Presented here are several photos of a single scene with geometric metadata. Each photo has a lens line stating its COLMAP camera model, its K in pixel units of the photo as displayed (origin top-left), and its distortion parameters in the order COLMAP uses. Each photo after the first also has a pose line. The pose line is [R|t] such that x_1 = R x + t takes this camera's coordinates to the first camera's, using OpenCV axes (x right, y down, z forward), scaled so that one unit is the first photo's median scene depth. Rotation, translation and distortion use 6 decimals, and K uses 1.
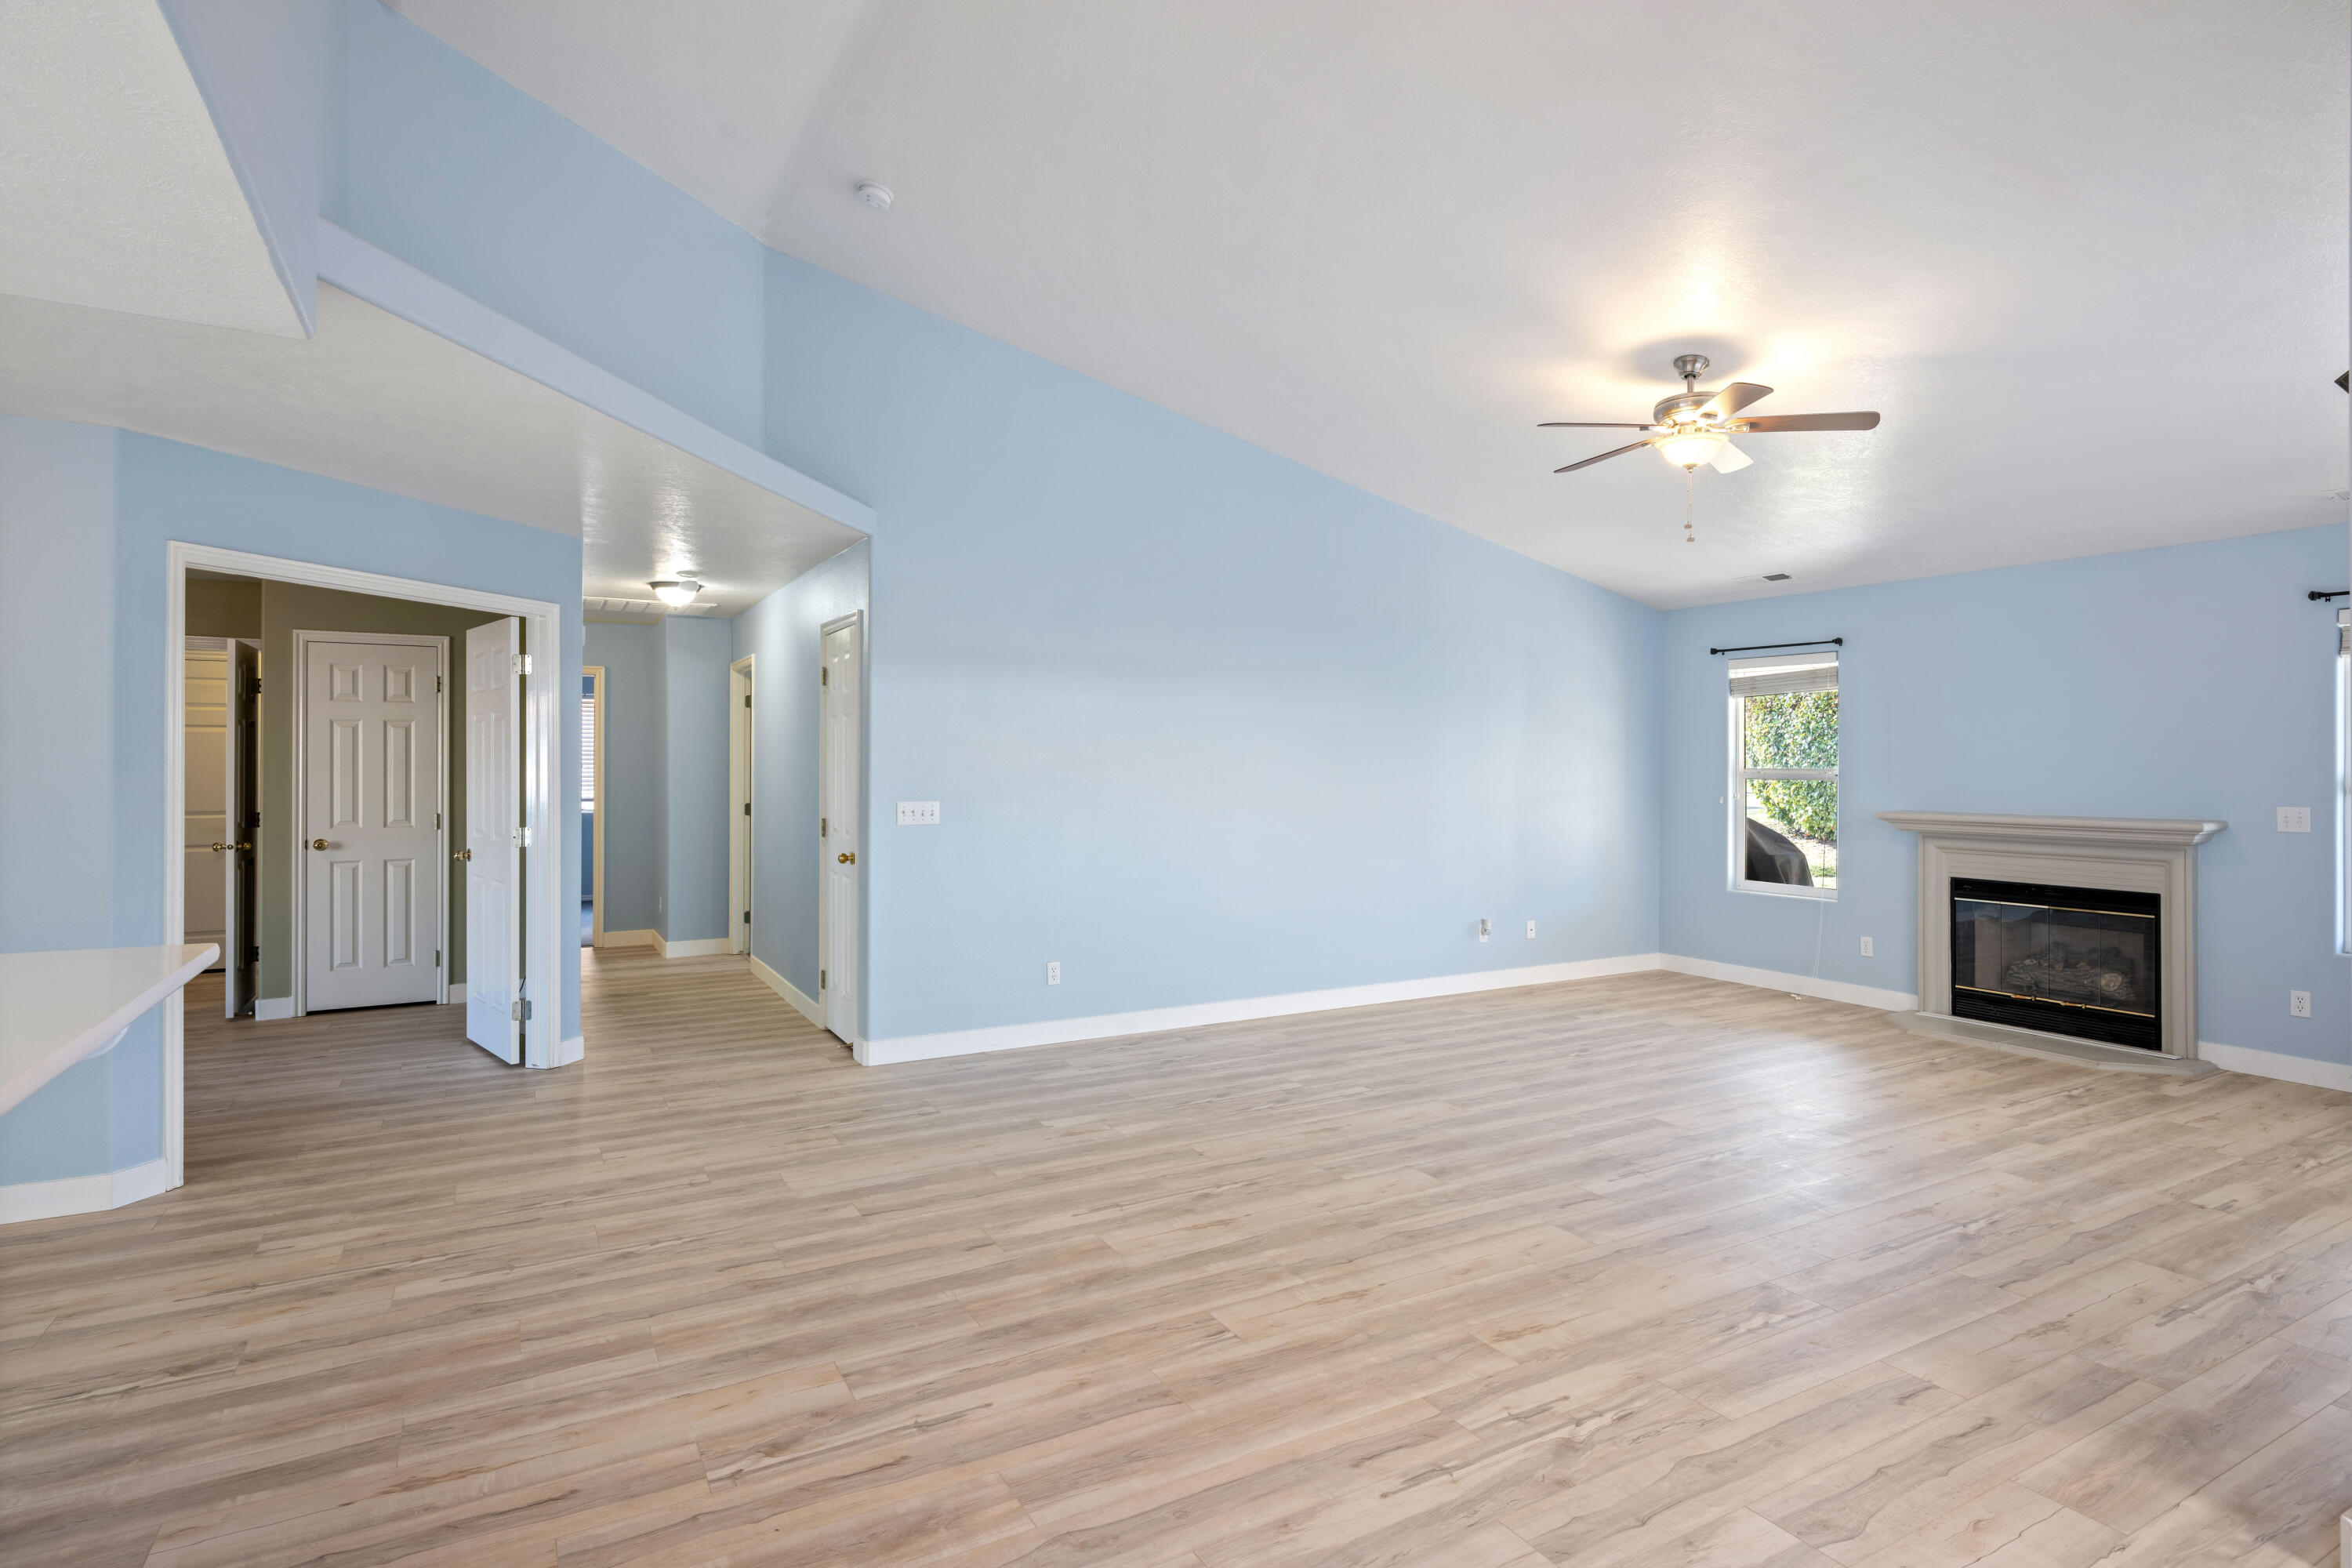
lens RADIAL K [[1211.1, 0, 1173.5], [0, 1211.1, 762.7], [0, 0, 1]] dist [-0.004074, 0.000545]
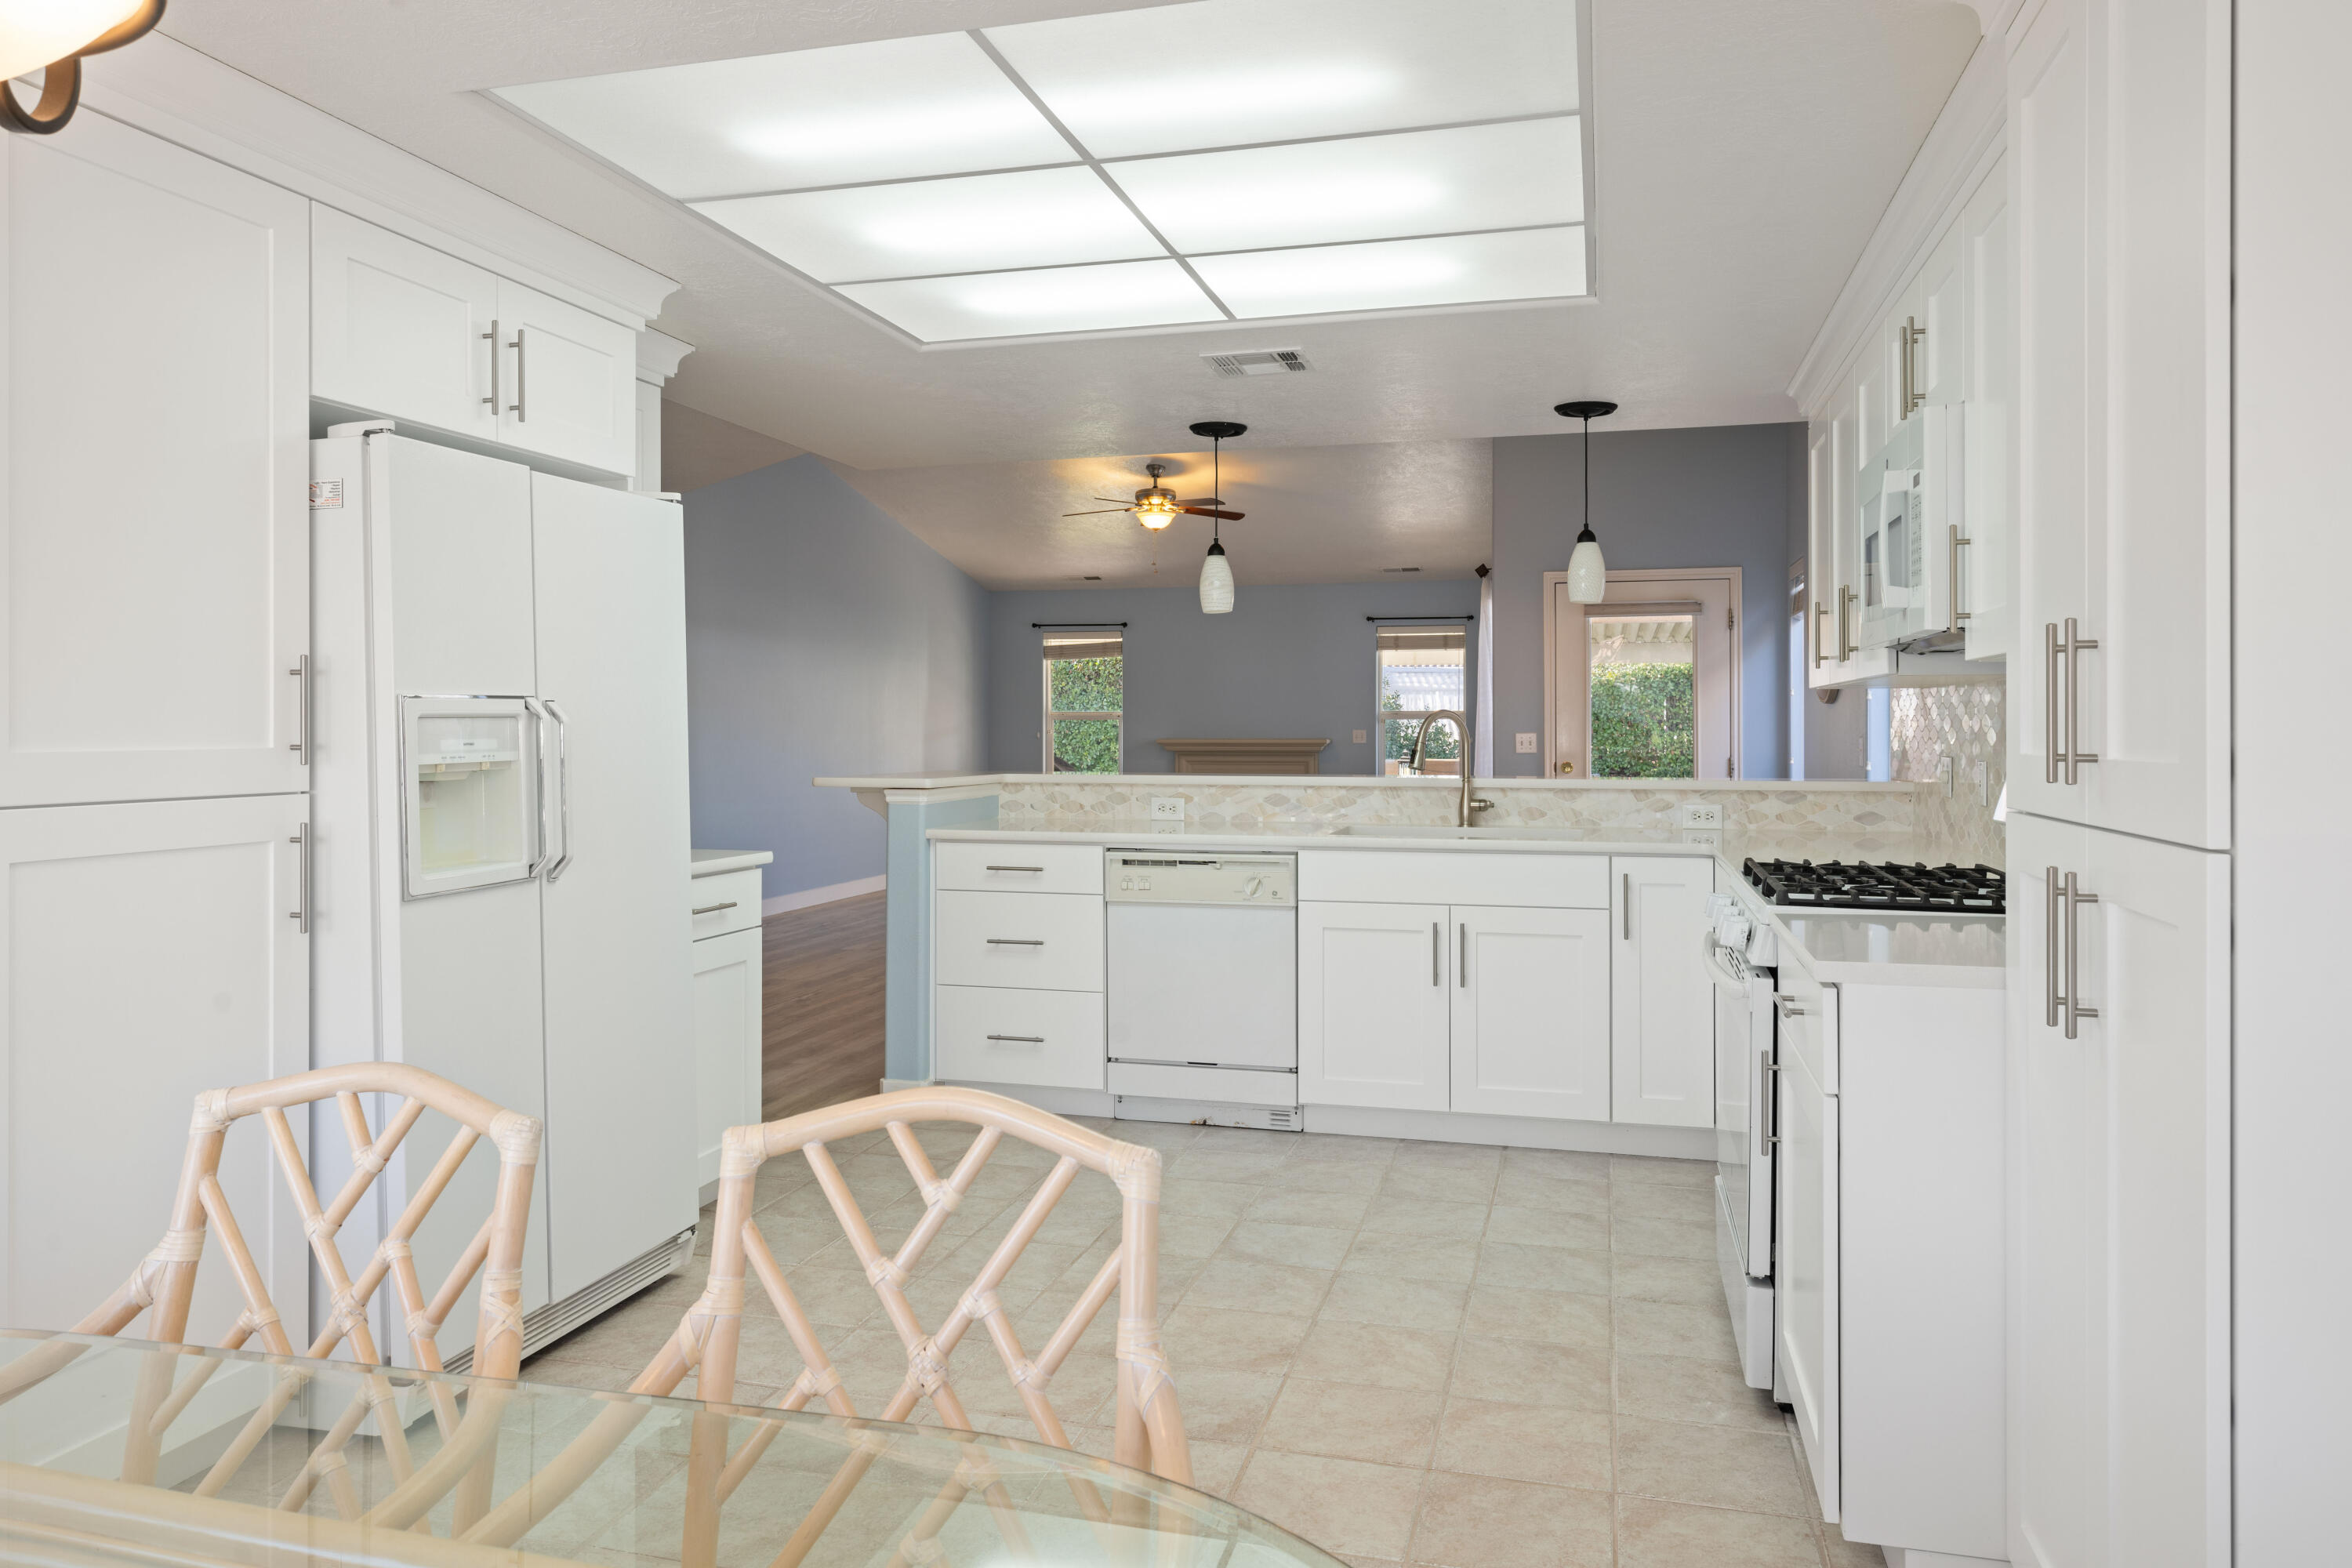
lens RADIAL K [[1552.0, 0, 1173.2], [0, 1552.0, 774.0], [0, 0, 1]] dist [0.002216, 0.000185]
pose [[0.708489, -0.022050, 0.705378, -1.434087], [-0.001481, 0.999463, 0.032731, 0.037148], [-0.705721, -0.024234, 0.708076, -0.744921]]
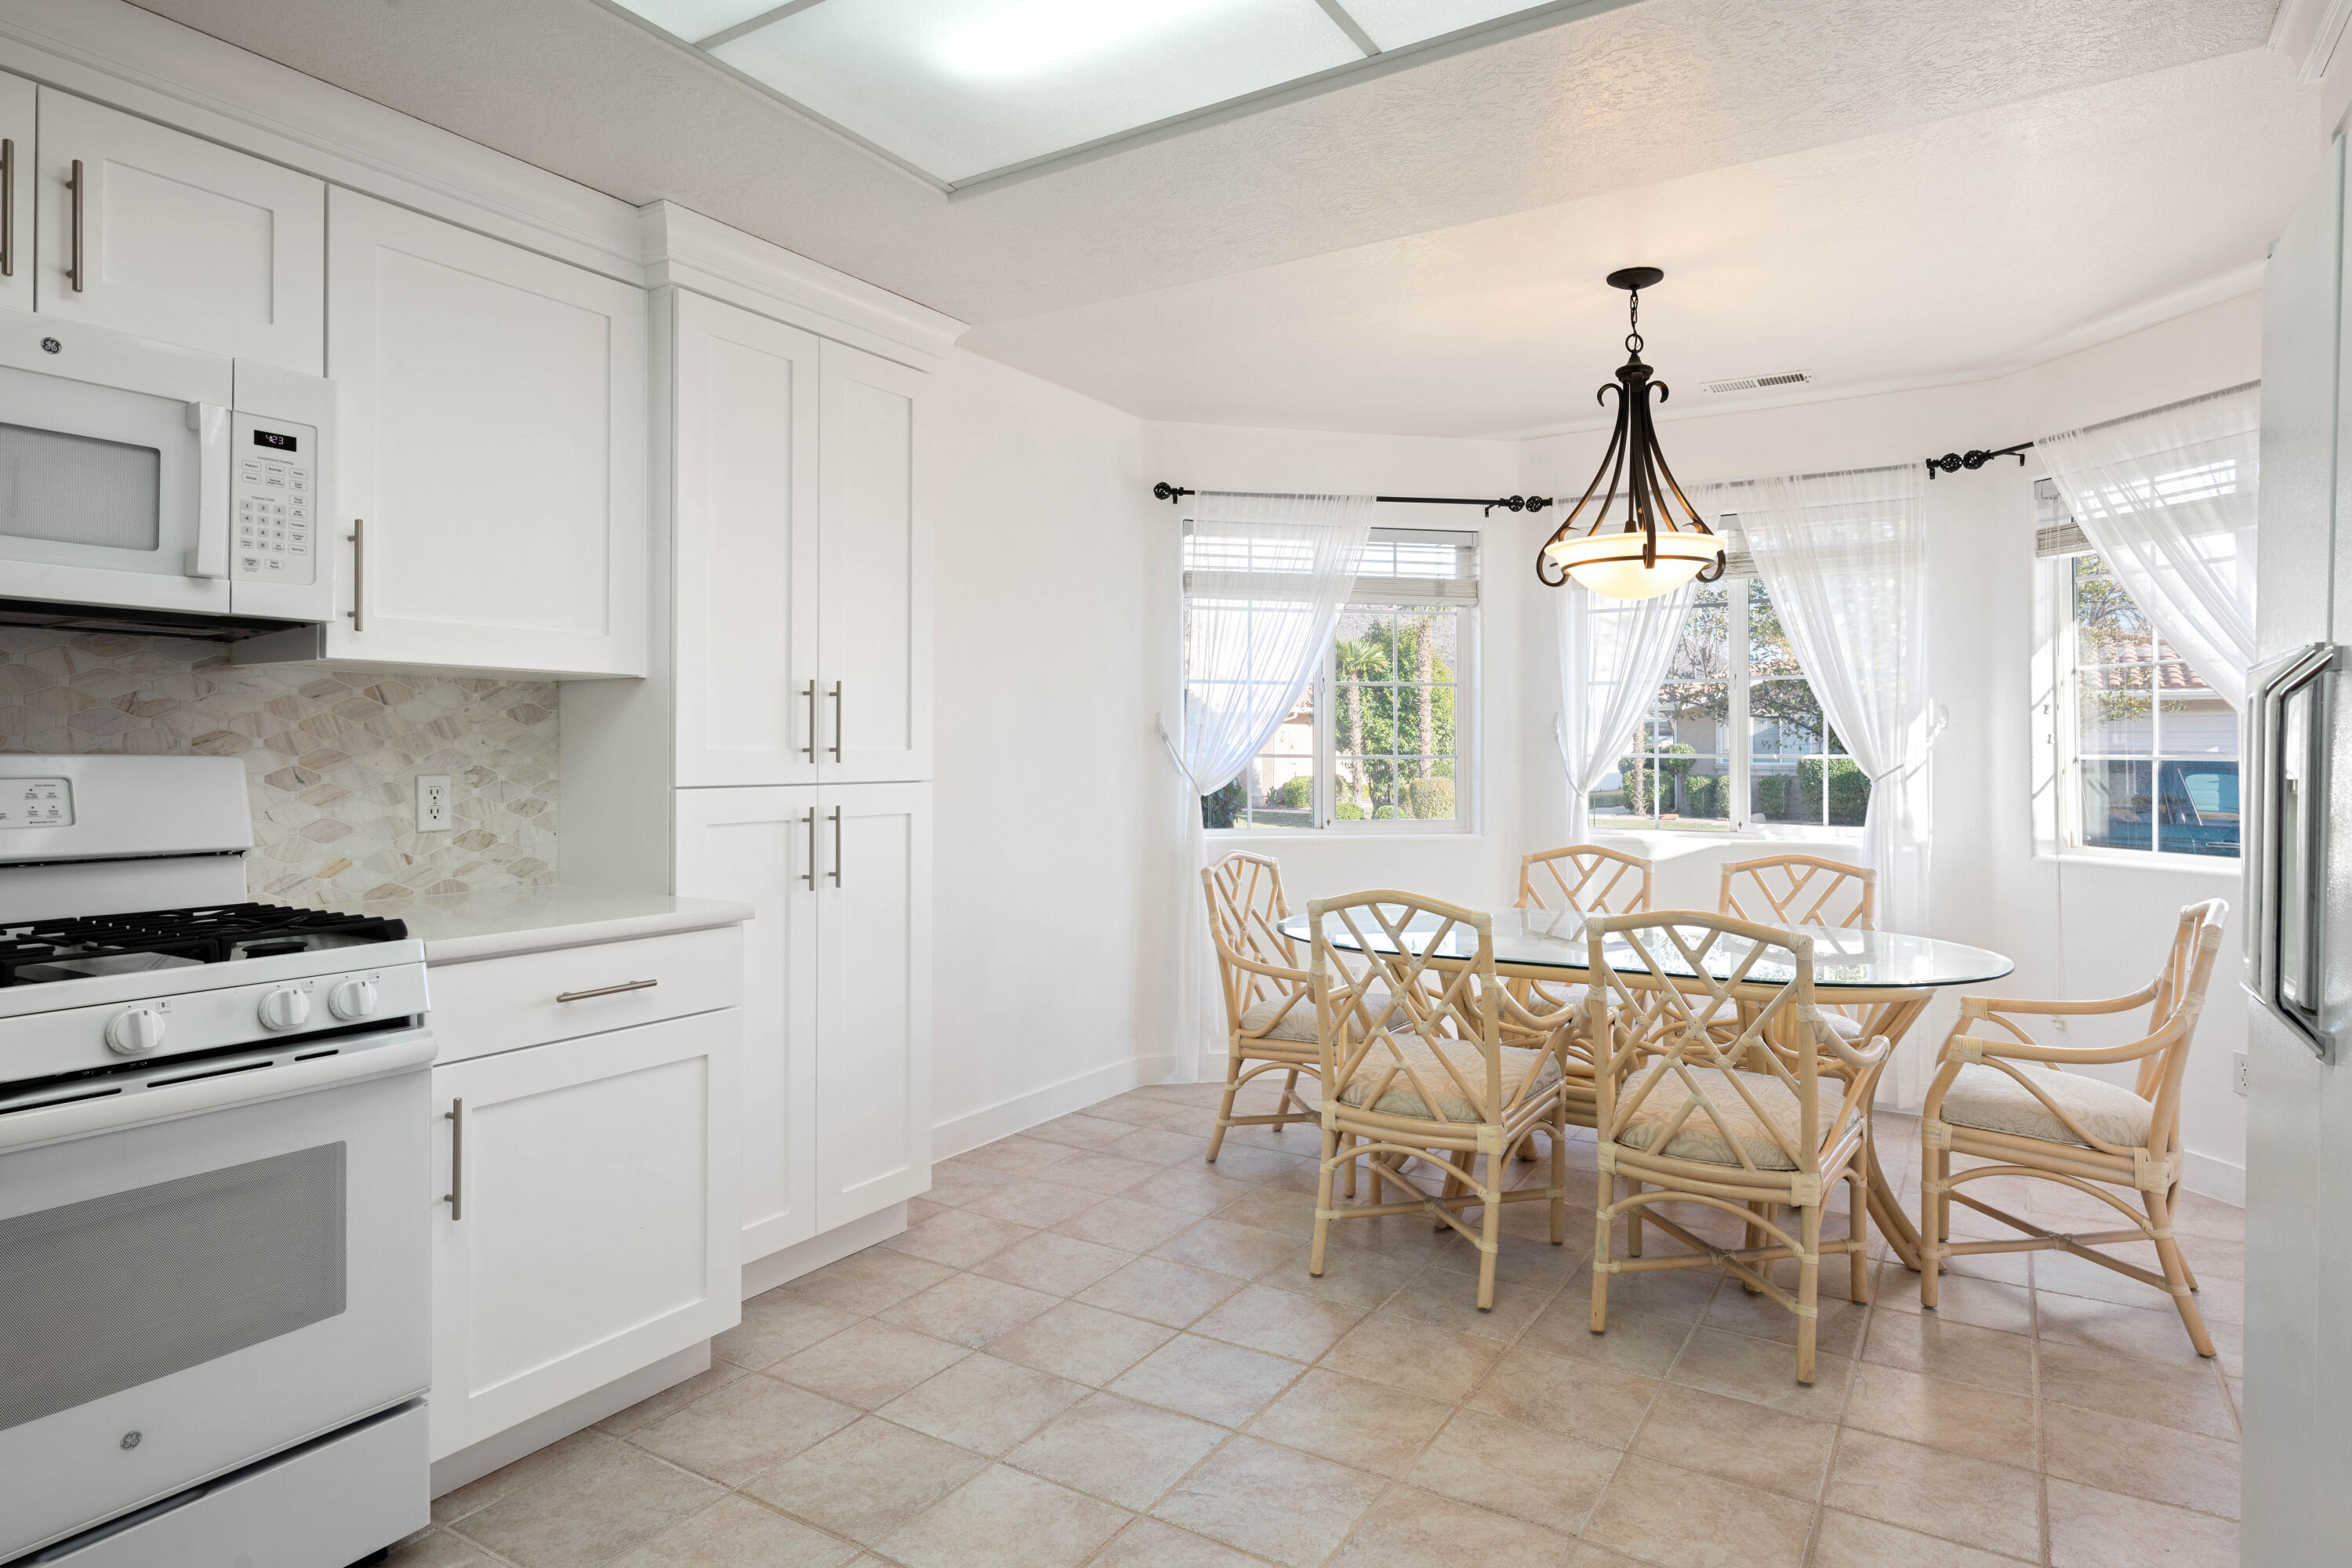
lens RADIAL K [[1328.2, 0, 1183.4], [0, 1328.2, 738.4], [0, 0, 1]] dist [0.001319, 0.001775]
pose [[-0.878495, -0.007262, -0.477696, -0.711410], [-0.002729, 0.999944, -0.010183, 0.049647], [0.477744, -0.007642, -0.878466, 0.208413]]
